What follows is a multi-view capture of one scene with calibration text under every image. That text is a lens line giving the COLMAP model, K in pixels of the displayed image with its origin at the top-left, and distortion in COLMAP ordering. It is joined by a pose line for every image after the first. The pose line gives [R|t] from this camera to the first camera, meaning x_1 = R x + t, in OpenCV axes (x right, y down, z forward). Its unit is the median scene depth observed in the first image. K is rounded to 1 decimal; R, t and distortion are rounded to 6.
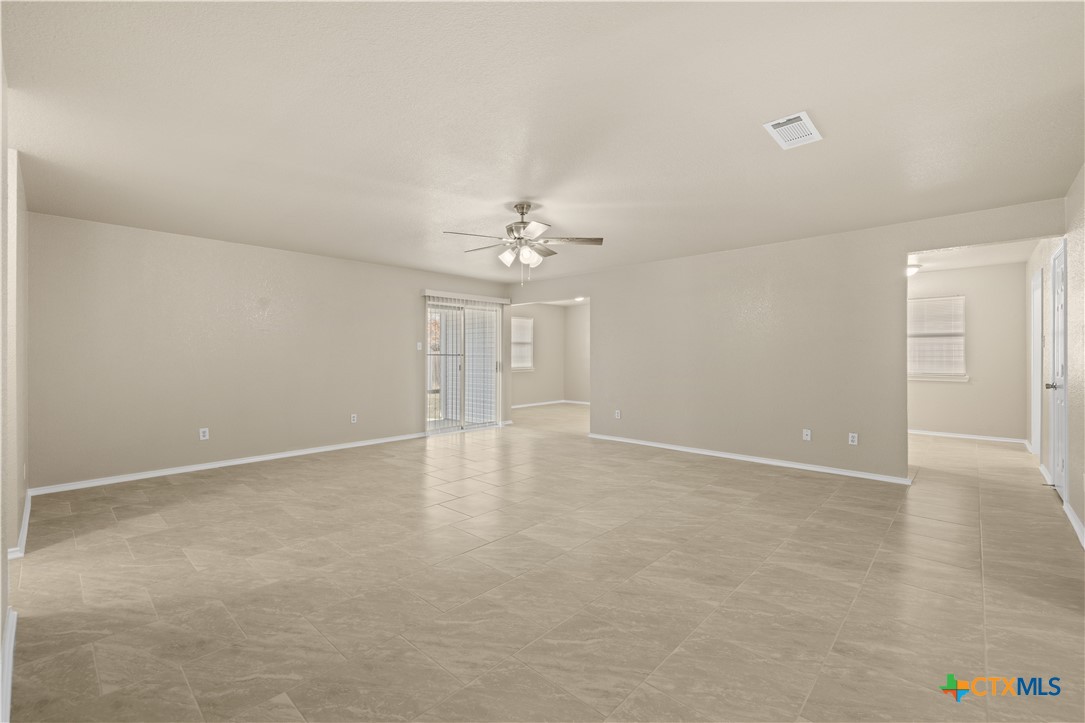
lens RADIAL K [[466.0, 0, 542.7], [0, 466.0, 366.6], [0, 0, 1]] dist [-0.004071, 0.002828]
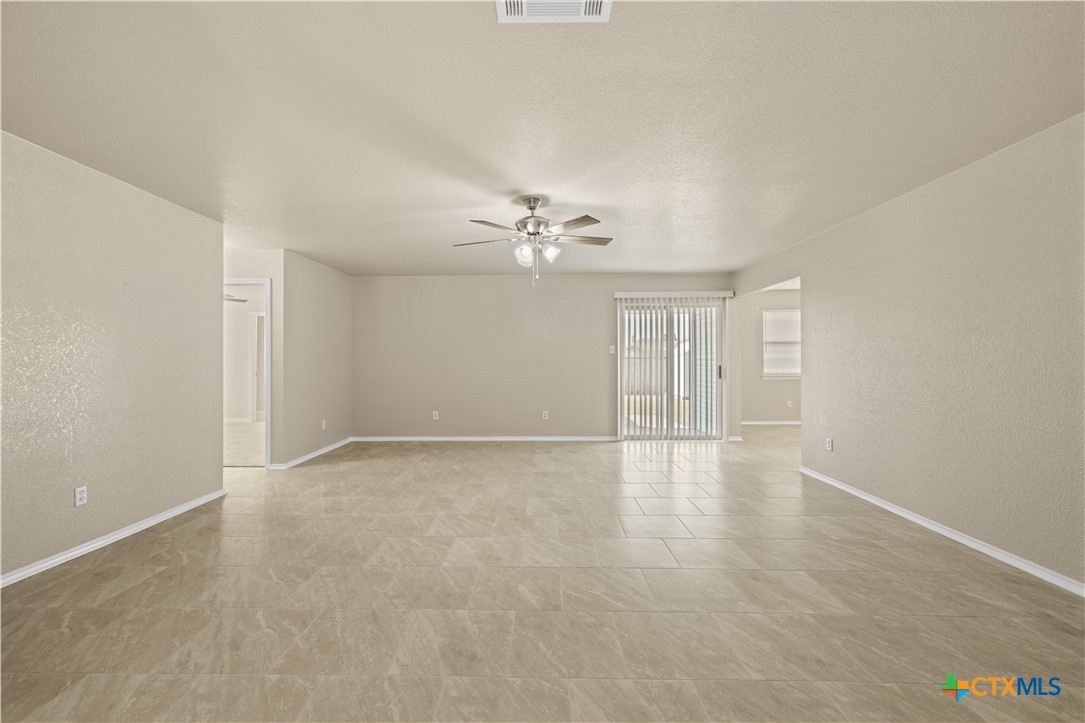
lens RADIAL K [[466.0, 0, 525.0], [0, 466.0, 351.1], [0, 0, 1]] dist [-0.004071, 0.002828]
pose [[0.658510, -0.016746, -0.752385, 0.823584], [-0.015722, 0.999228, -0.036000, -0.002873], [0.752407, 0.035535, 0.657739, 0.469538]]
